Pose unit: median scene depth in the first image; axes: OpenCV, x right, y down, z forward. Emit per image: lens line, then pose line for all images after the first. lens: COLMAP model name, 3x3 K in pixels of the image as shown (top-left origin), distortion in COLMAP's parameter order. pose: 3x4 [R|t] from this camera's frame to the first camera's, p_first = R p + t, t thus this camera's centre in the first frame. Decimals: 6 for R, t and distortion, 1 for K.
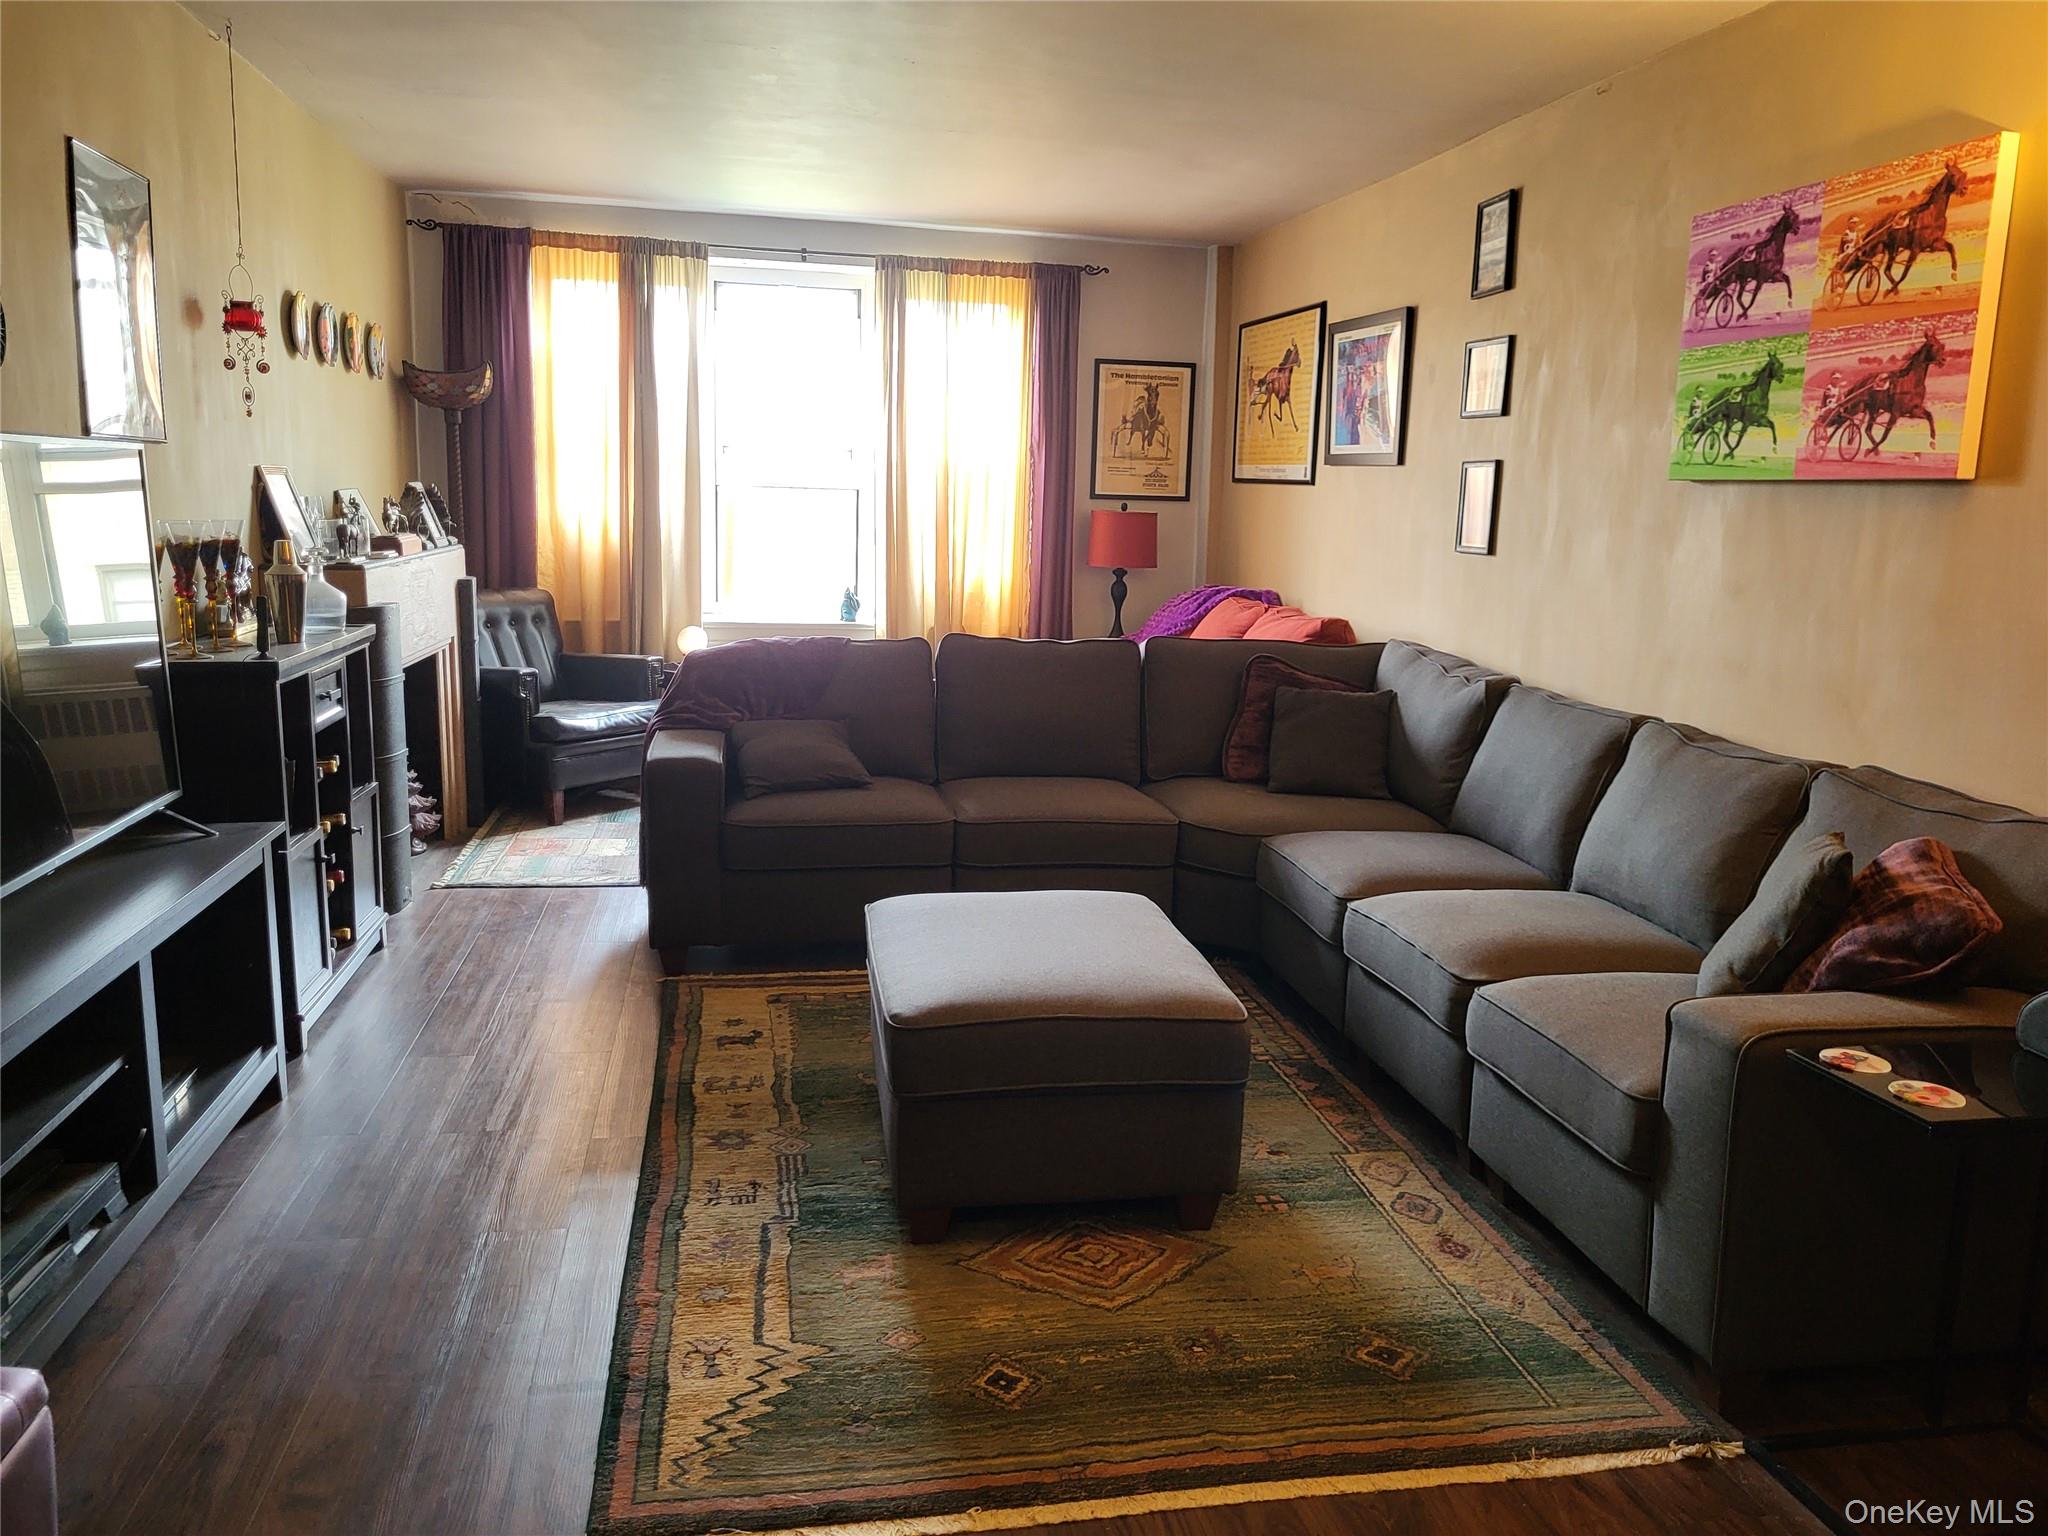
lens RADIAL K [[1523.4, 0, 1079.2], [0, 1523.4, 740.4], [0, 0, 1]] dist [0.050345, -0.044776]
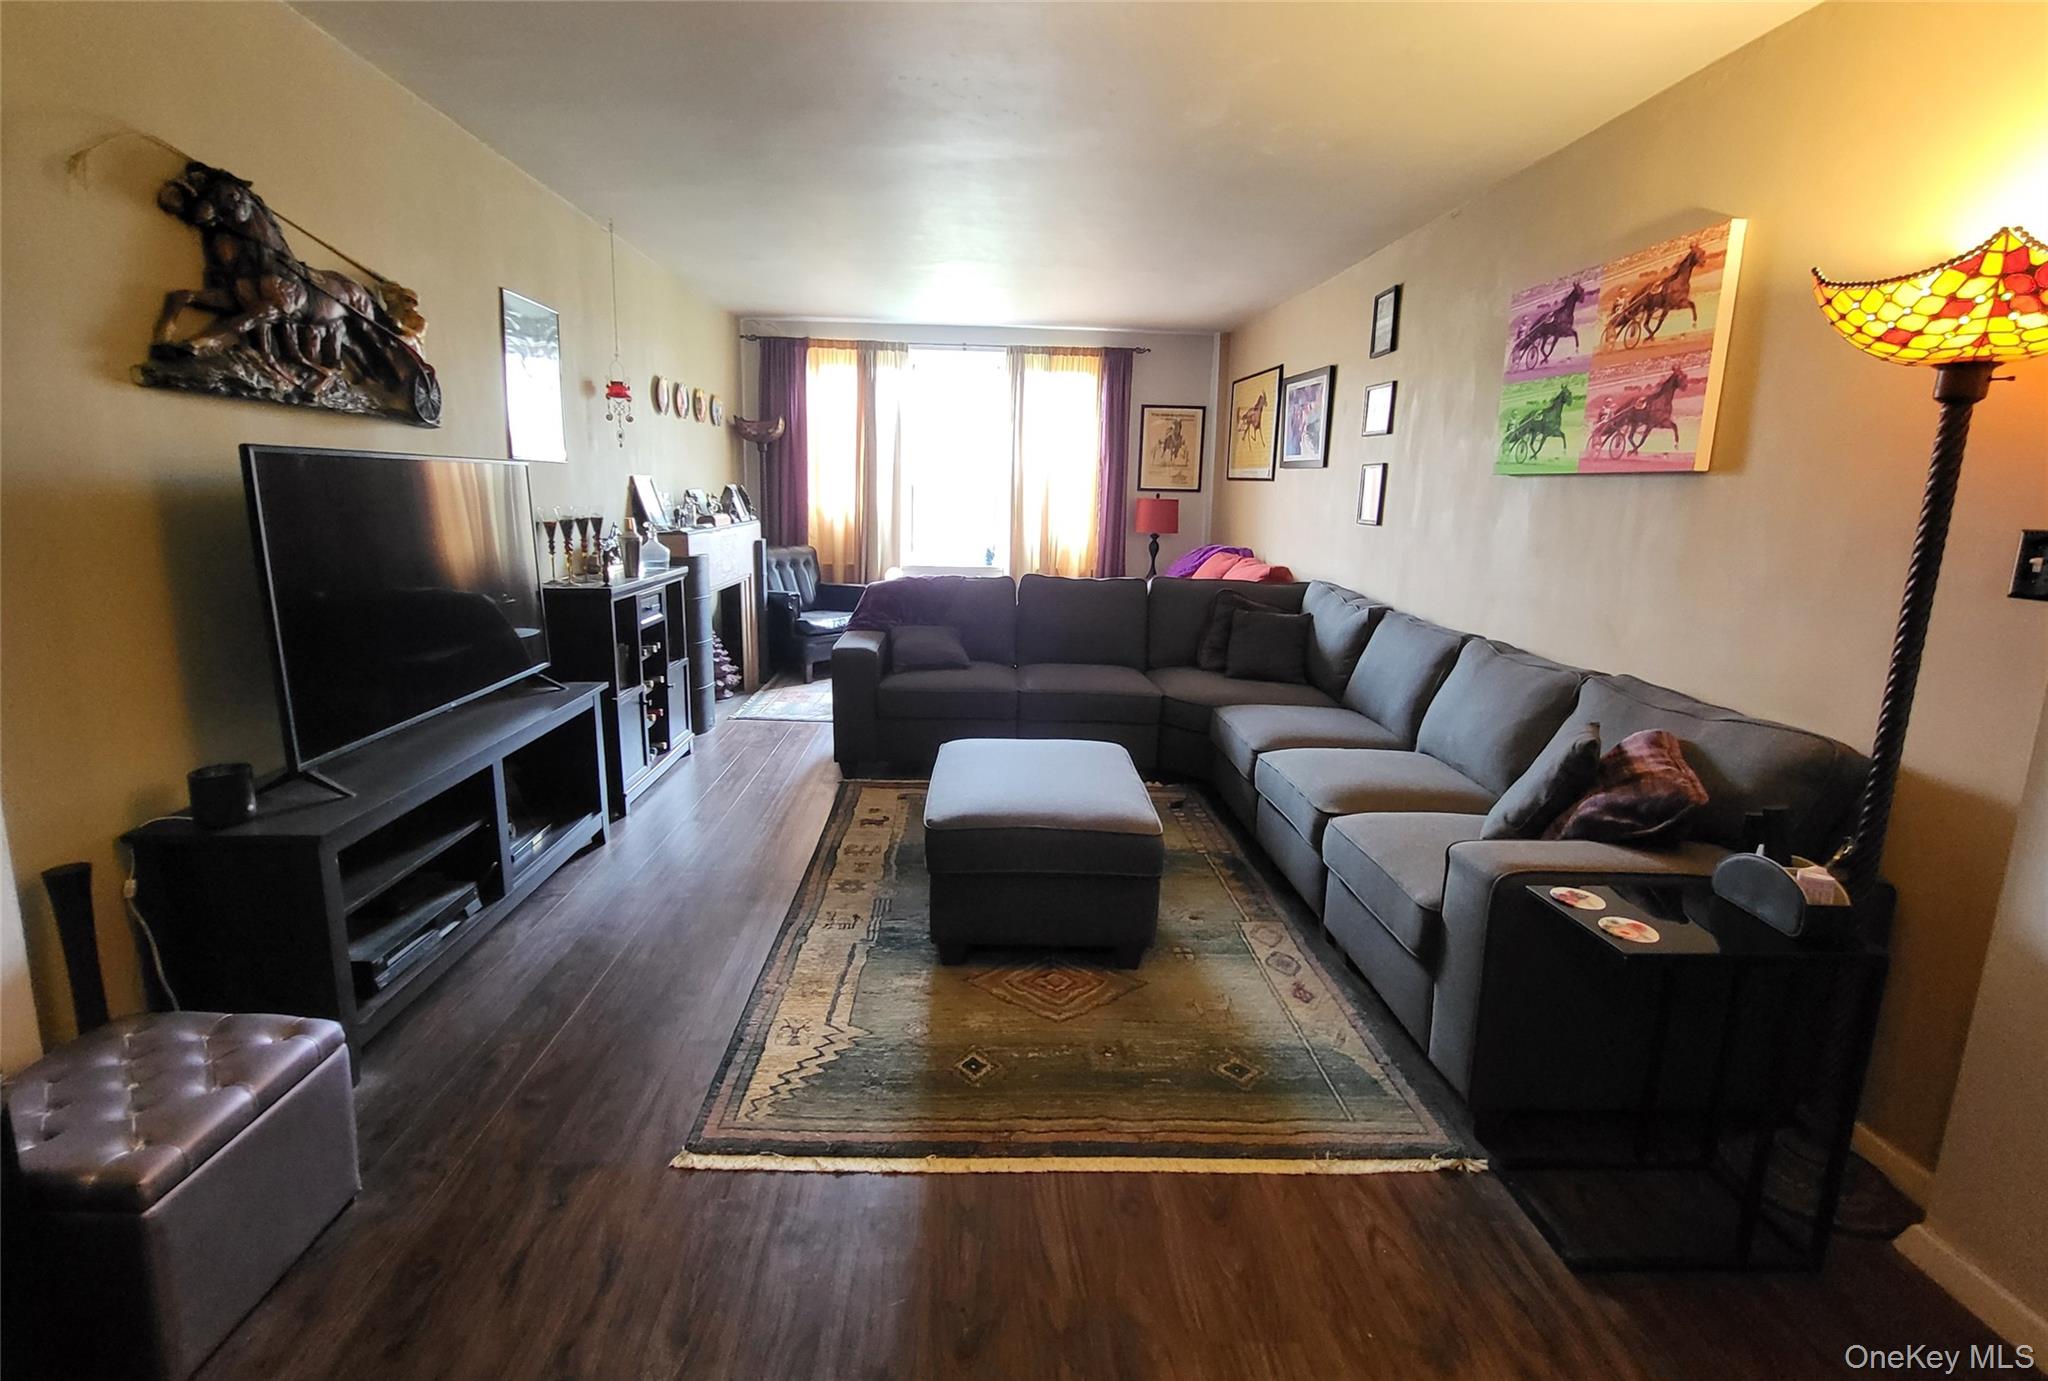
lens RADIAL K [[889.5, 0, 1019.9], [0, 889.5, 640.9], [0, 0, 1]] dist [0.000009, -0.000216]
pose [[0.985893, 0.021019, -0.166054, 0.090426], [-0.019801, 0.999764, 0.008986, -0.009926], [0.166203, -0.005571, 0.986076, 0.091767]]
